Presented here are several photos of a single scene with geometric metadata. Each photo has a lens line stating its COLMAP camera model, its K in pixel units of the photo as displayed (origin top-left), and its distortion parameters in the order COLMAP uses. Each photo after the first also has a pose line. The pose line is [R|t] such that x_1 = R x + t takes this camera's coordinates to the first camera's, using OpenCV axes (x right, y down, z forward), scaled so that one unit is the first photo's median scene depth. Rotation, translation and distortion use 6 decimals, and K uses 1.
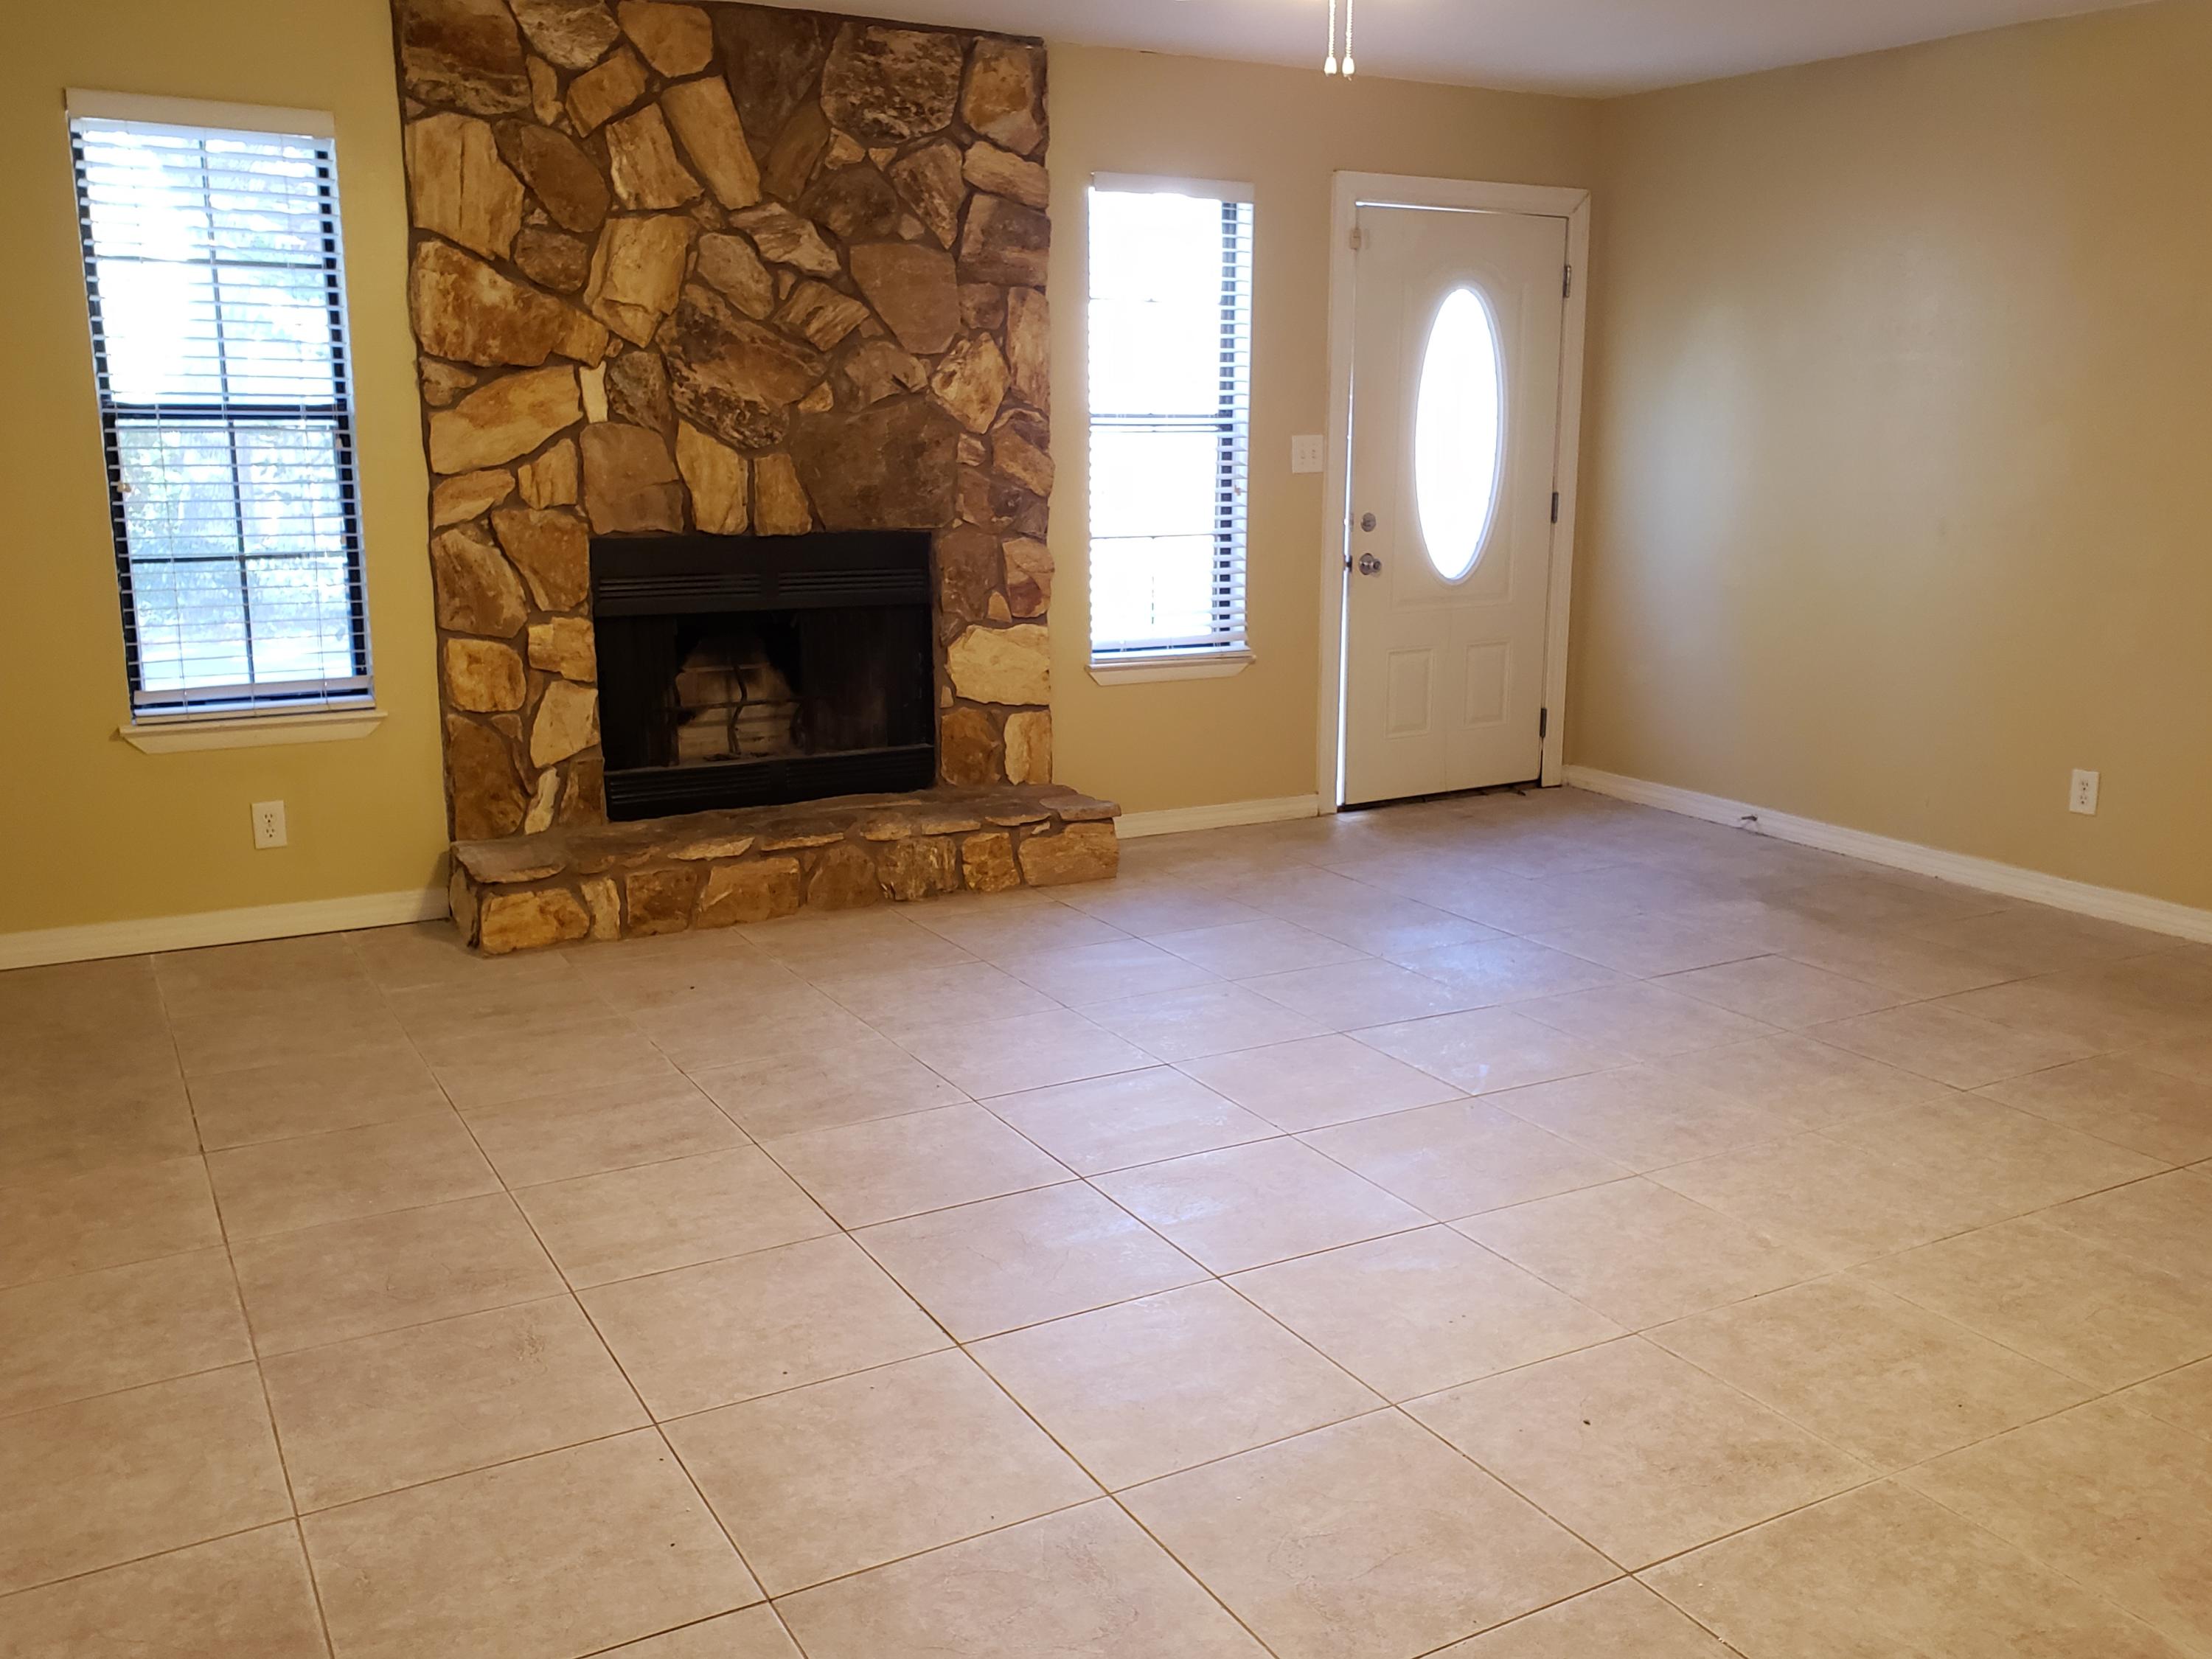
lens RADIAL K [[1905.9, 0, 1106.0], [0, 1905.9, 829.5], [0, 0, 1]] dist [-0.035461, -0.004527]
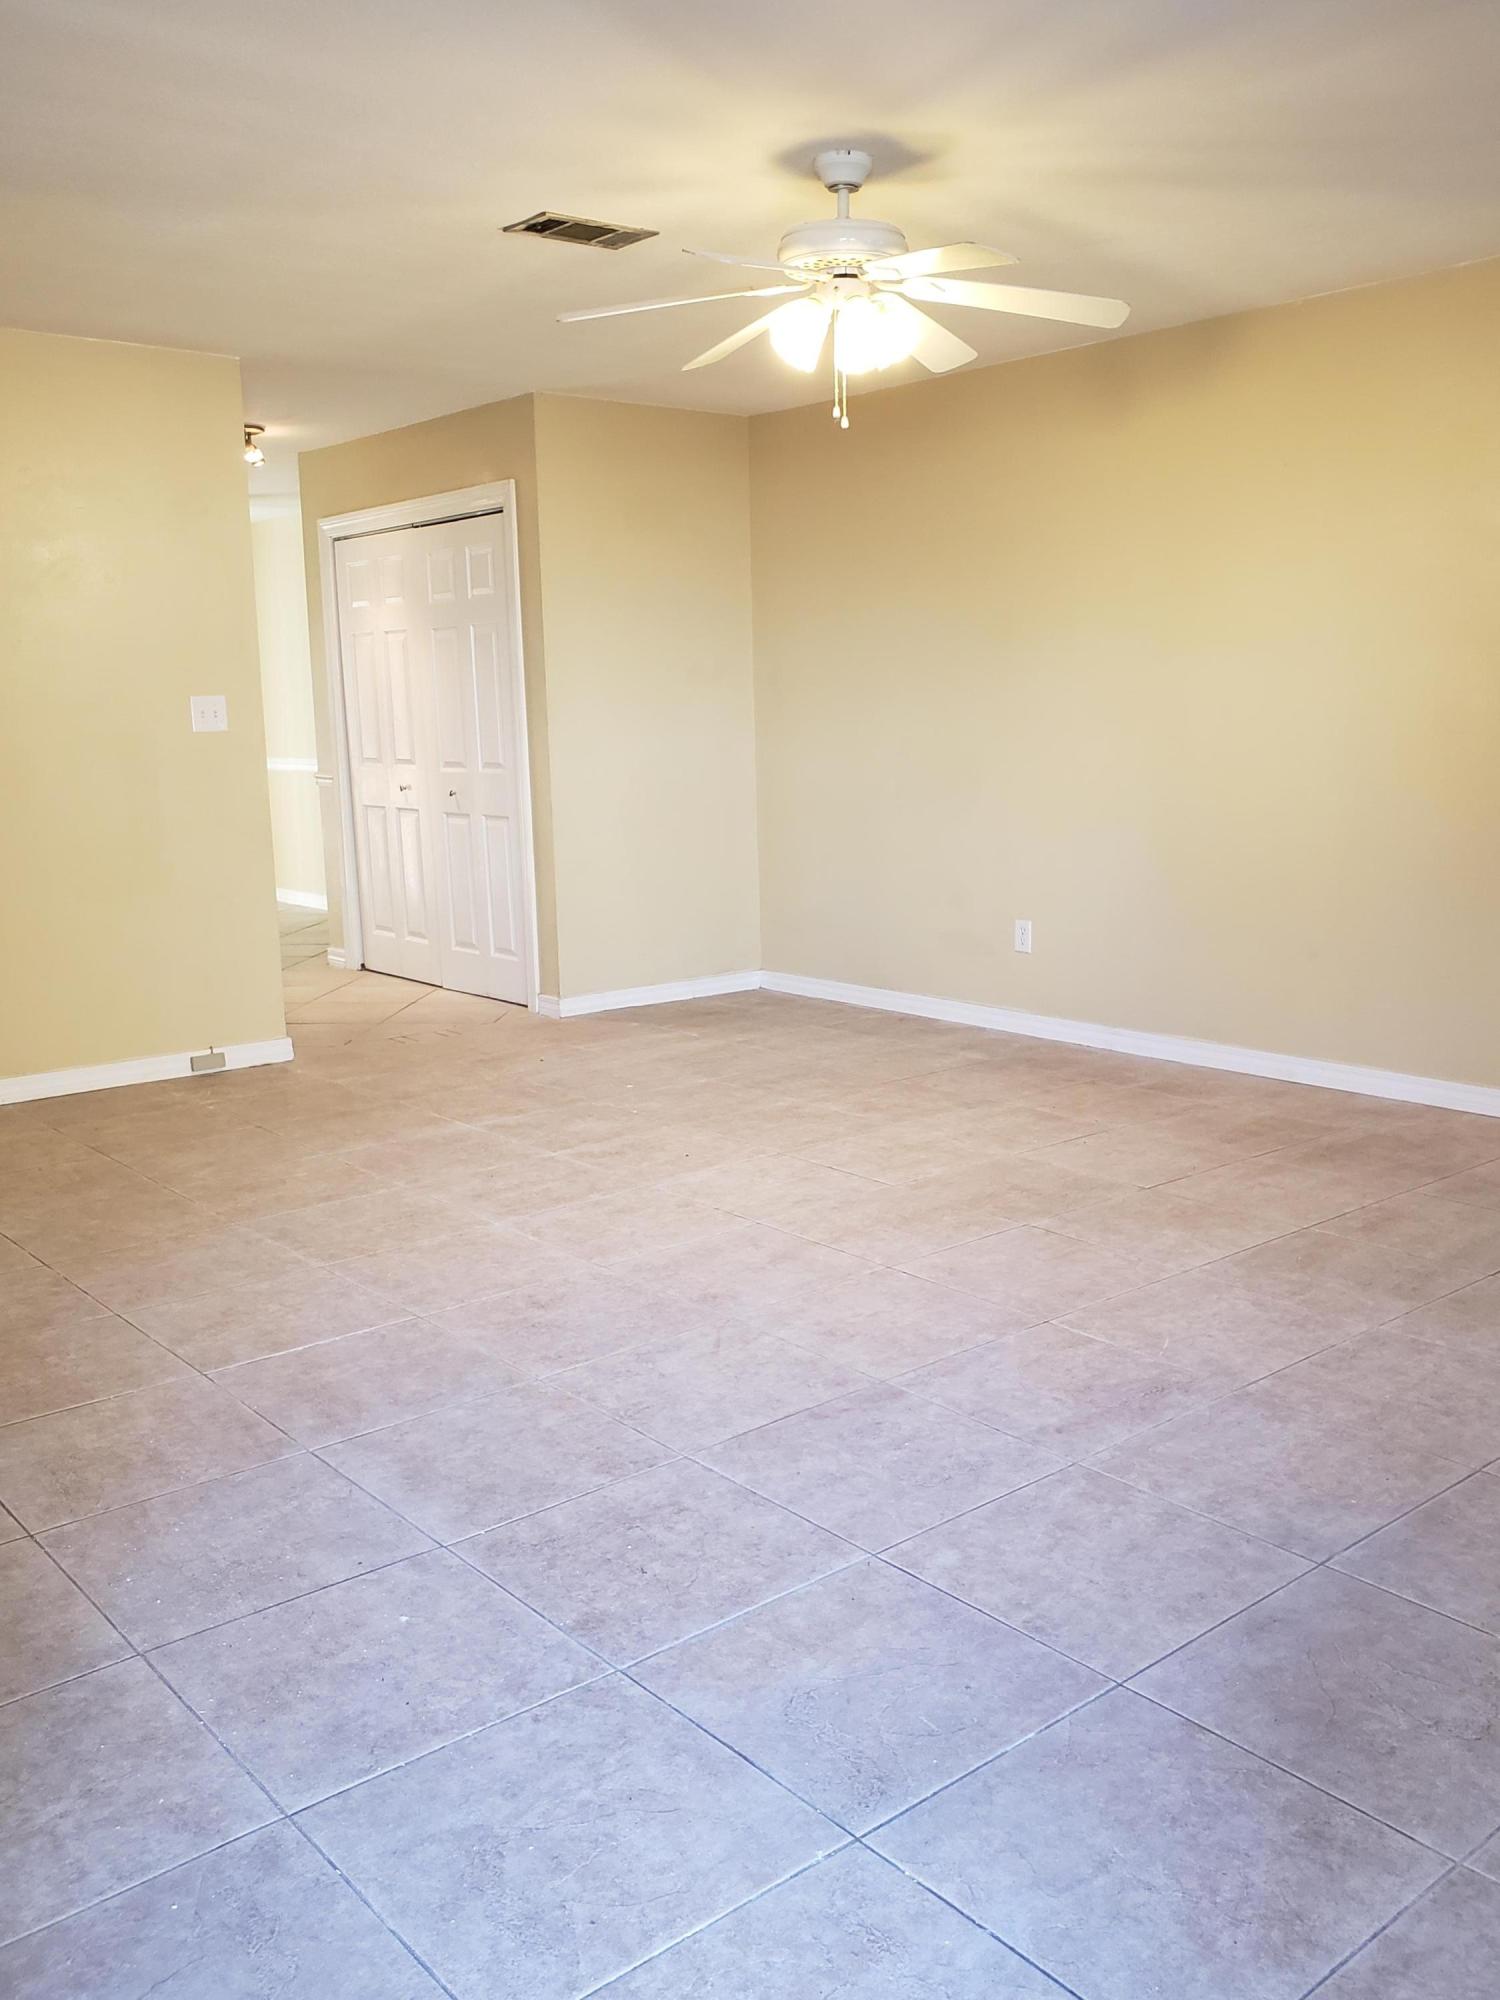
lens RADIAL K [[1723.2, 0, 750.0], [0, 1723.2, 1000.0], [0, 0, 1]] dist [-0.035461, -0.004527]
pose [[-0.984915, 0.044183, -0.167301, 0.343516], [-0.020435, 0.930386, 0.366010, -0.365410], [0.171826, 0.363908, -0.915449, 1.854788]]
